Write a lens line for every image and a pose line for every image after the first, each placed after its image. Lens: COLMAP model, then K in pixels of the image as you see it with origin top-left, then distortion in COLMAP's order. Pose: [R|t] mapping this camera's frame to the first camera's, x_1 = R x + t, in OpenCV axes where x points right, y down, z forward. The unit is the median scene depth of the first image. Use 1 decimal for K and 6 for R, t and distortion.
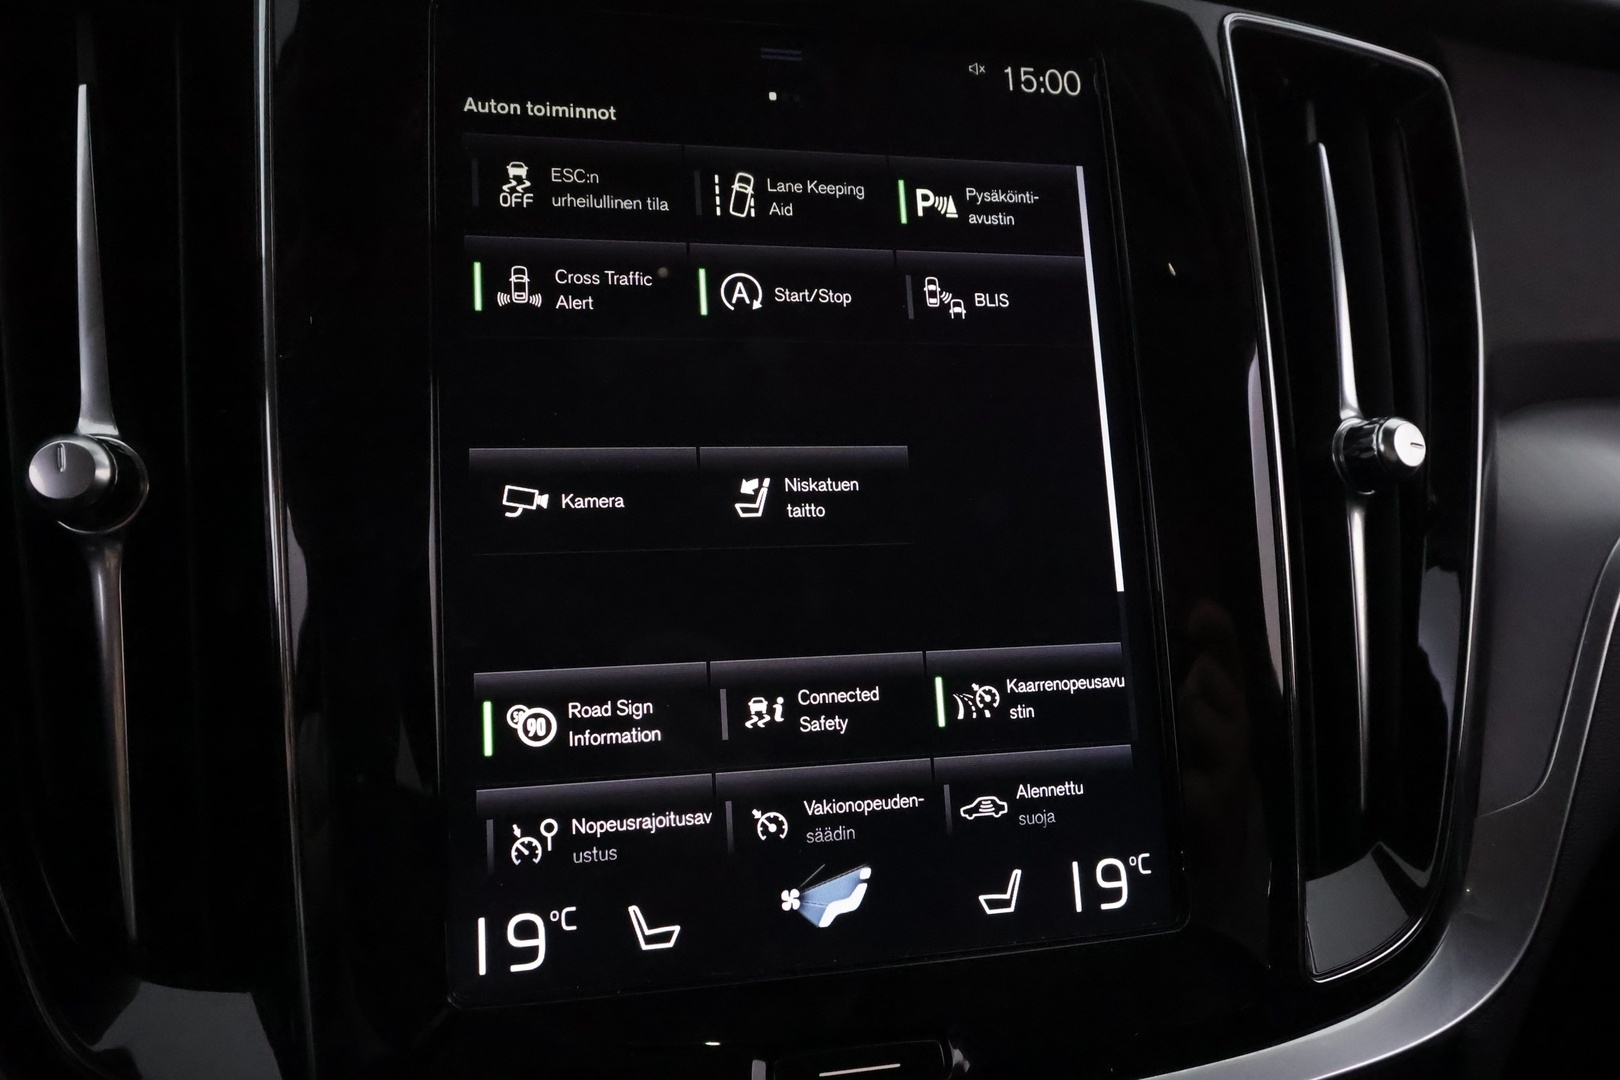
lens RADIAL K [[1281.3, 0, 812.4], [0, 1281.3, 533.6], [0, 0, 1]] dist [0.023024, 0.001786]
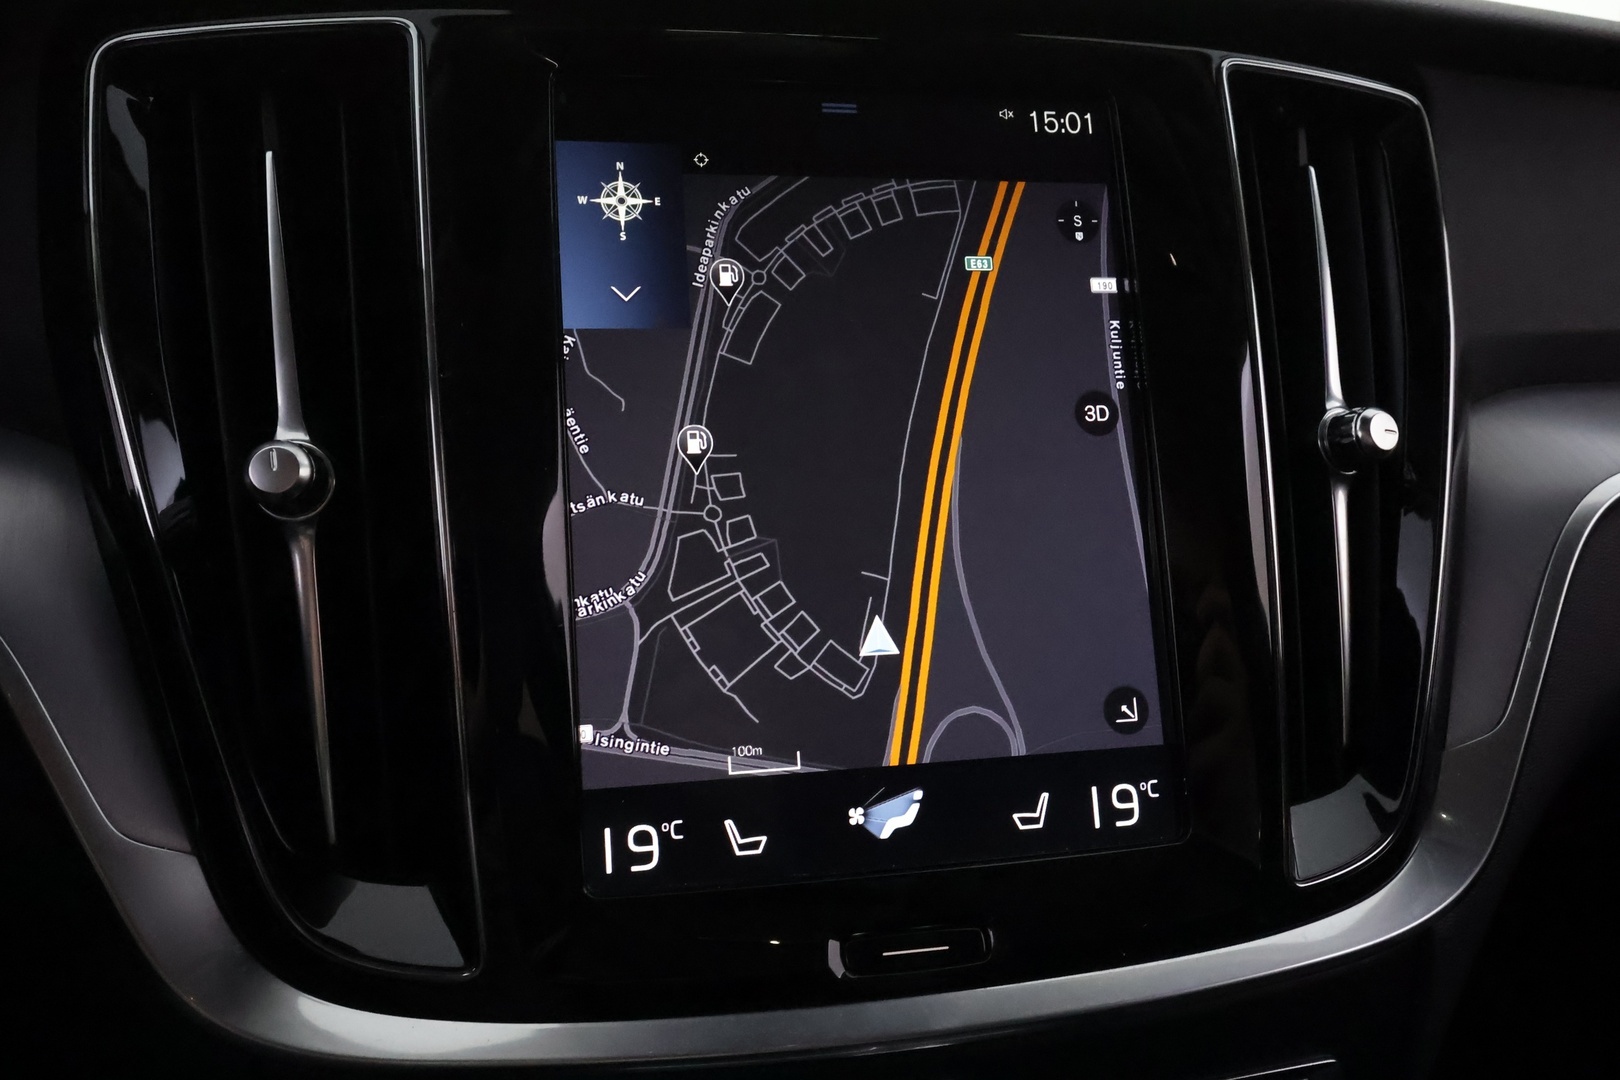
lens RADIAL K [[1247.8, 0, 805.3], [0, 1247.8, 551.2], [0, 0, 1]] dist [0.011214, 0.024516]
pose [[0.999200, -0.011089, -0.038430, -0.016362], [0.012130, 0.999563, 0.026965, 0.002707], [0.038114, -0.027409, 0.998897, -0.163593]]
